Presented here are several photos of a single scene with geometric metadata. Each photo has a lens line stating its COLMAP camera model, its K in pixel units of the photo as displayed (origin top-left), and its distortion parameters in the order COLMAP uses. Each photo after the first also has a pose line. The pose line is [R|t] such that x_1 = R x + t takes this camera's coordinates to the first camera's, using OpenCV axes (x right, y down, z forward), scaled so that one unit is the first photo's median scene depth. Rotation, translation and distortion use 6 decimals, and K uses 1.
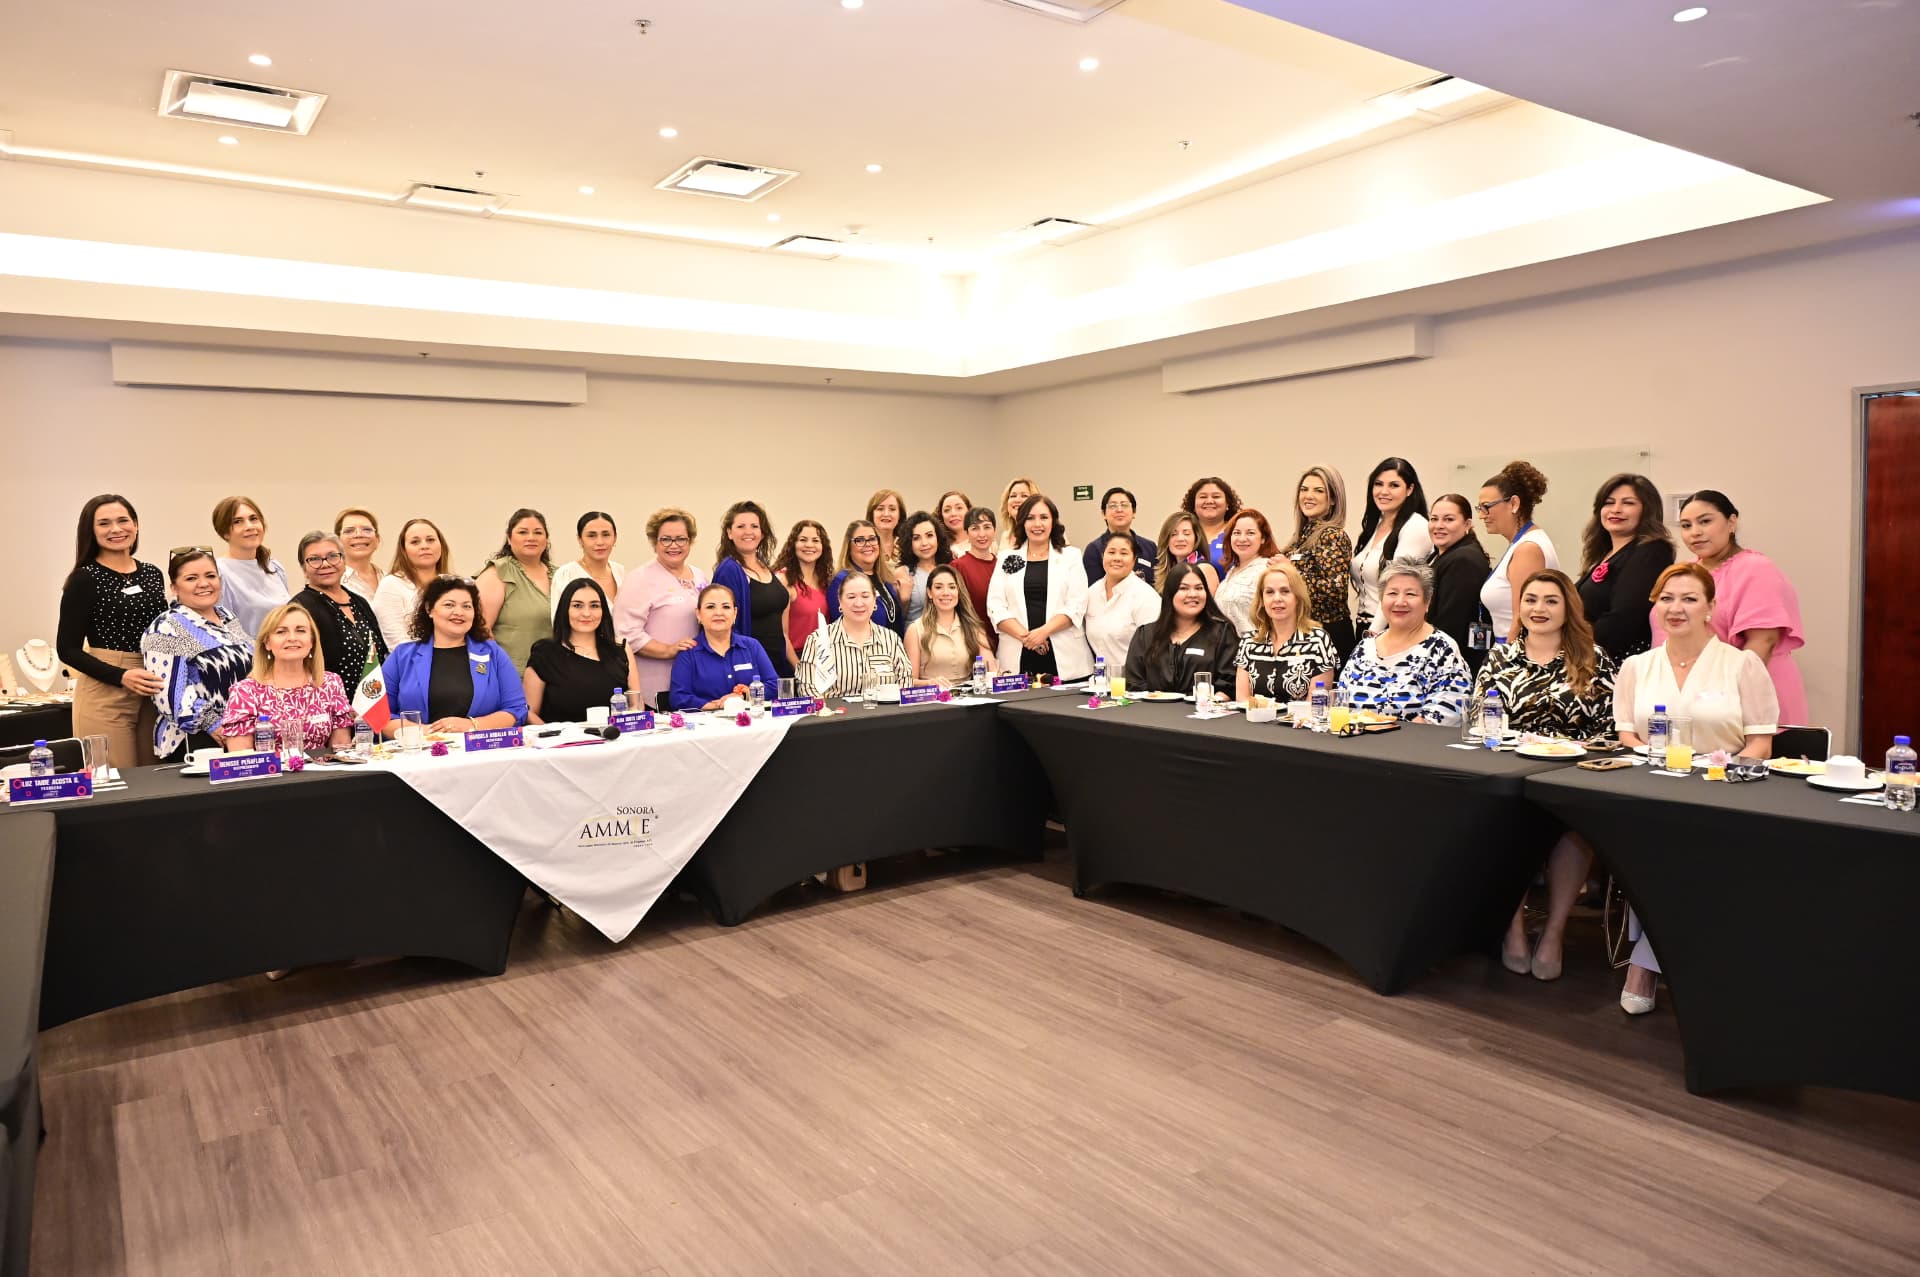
lens RADIAL K [[1279.6, 0, 956.5], [0, 1279.6, 616.6], [0, 0, 1]] dist [0.003228, -0.003321]
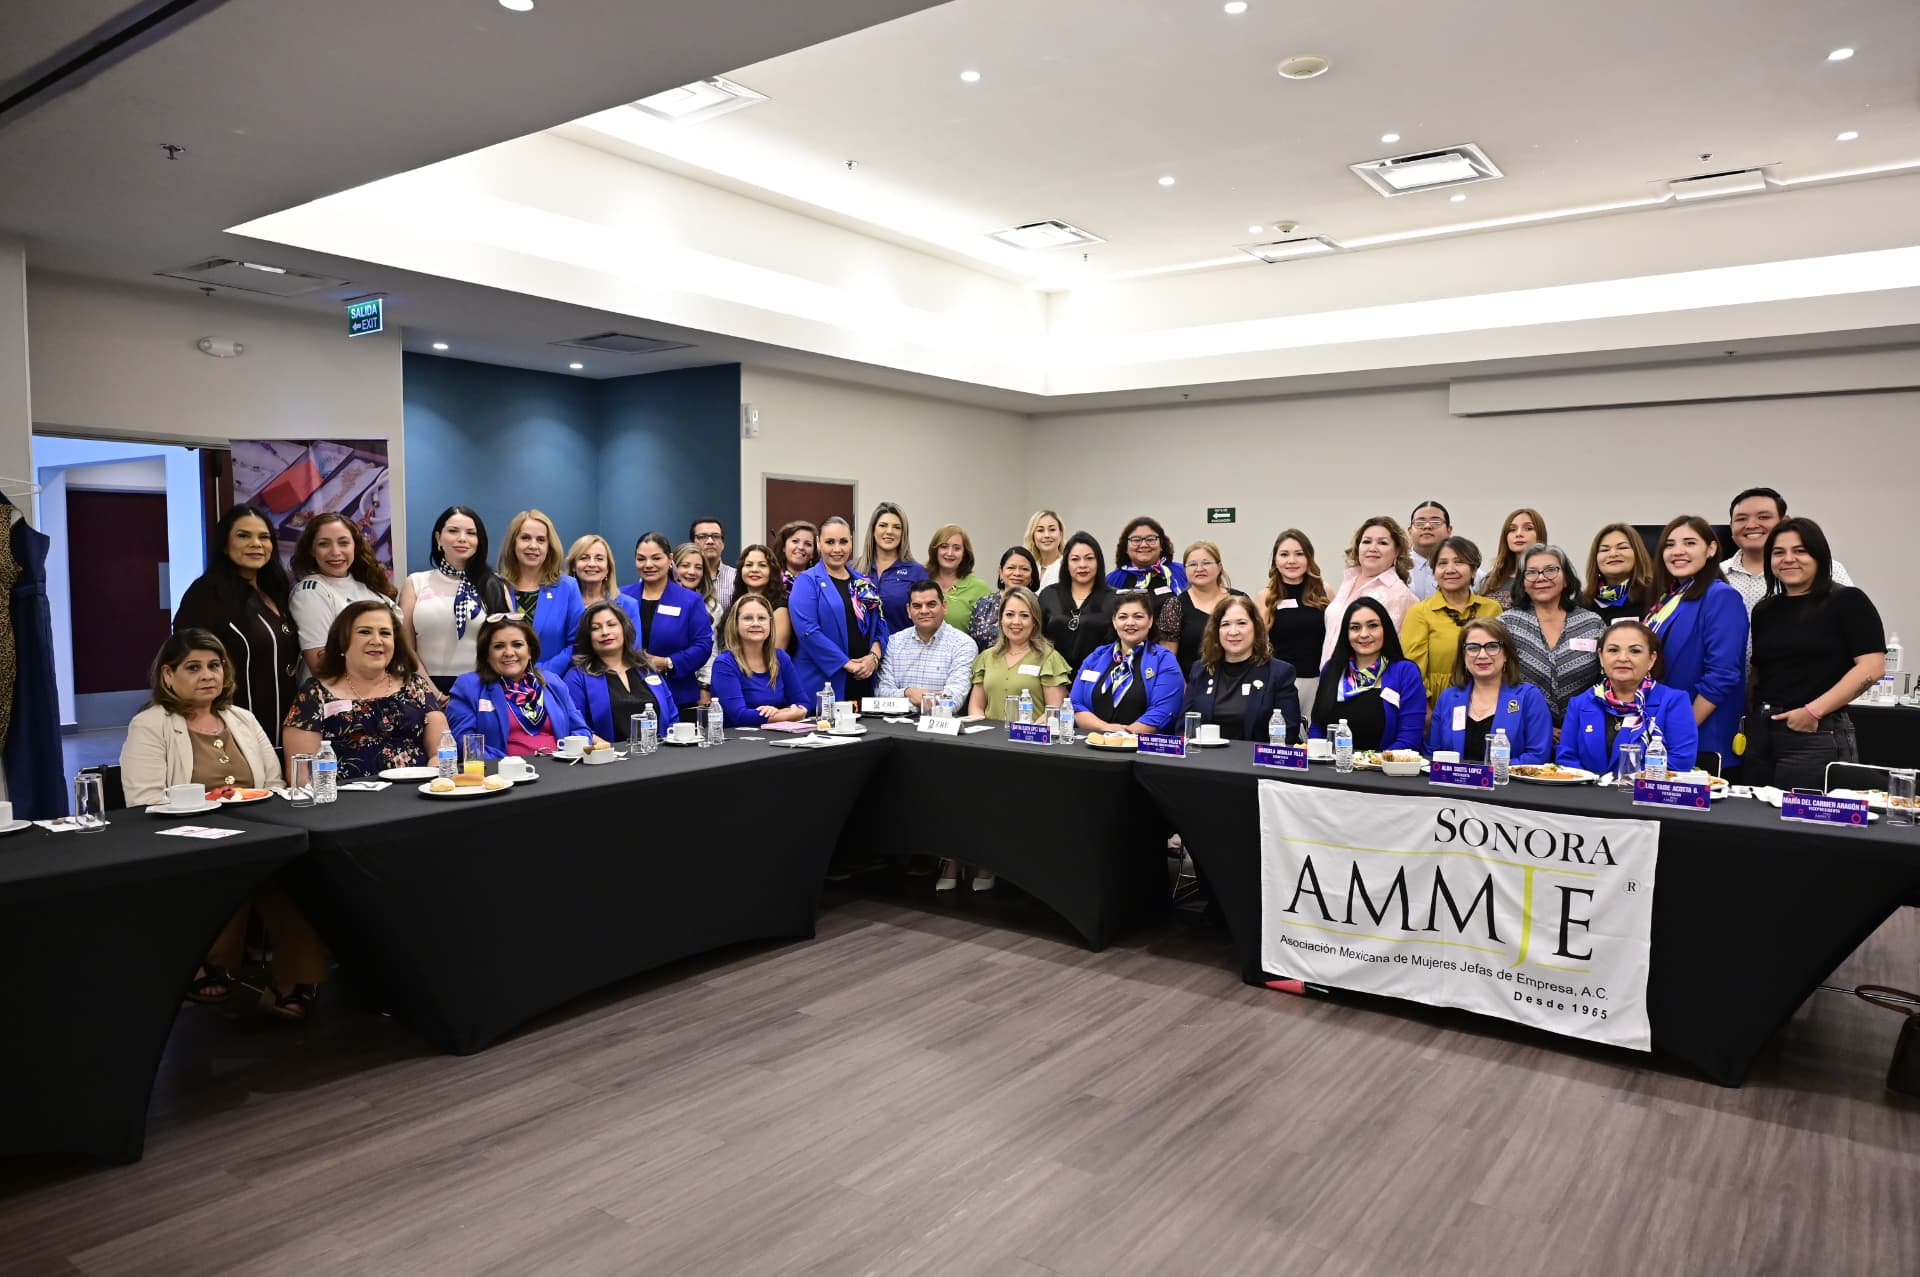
lens RADIAL K [[1279.6, 0, 956.5], [0, 1279.6, 616.6], [0, 0, 1]] dist [0.003228, -0.003321]
pose [[0.328830, 0.065628, -0.942106, 0.627304], [-0.069602, 0.996554, 0.045127, -0.038736], [0.941821, 0.050733, 0.332265, 0.380086]]
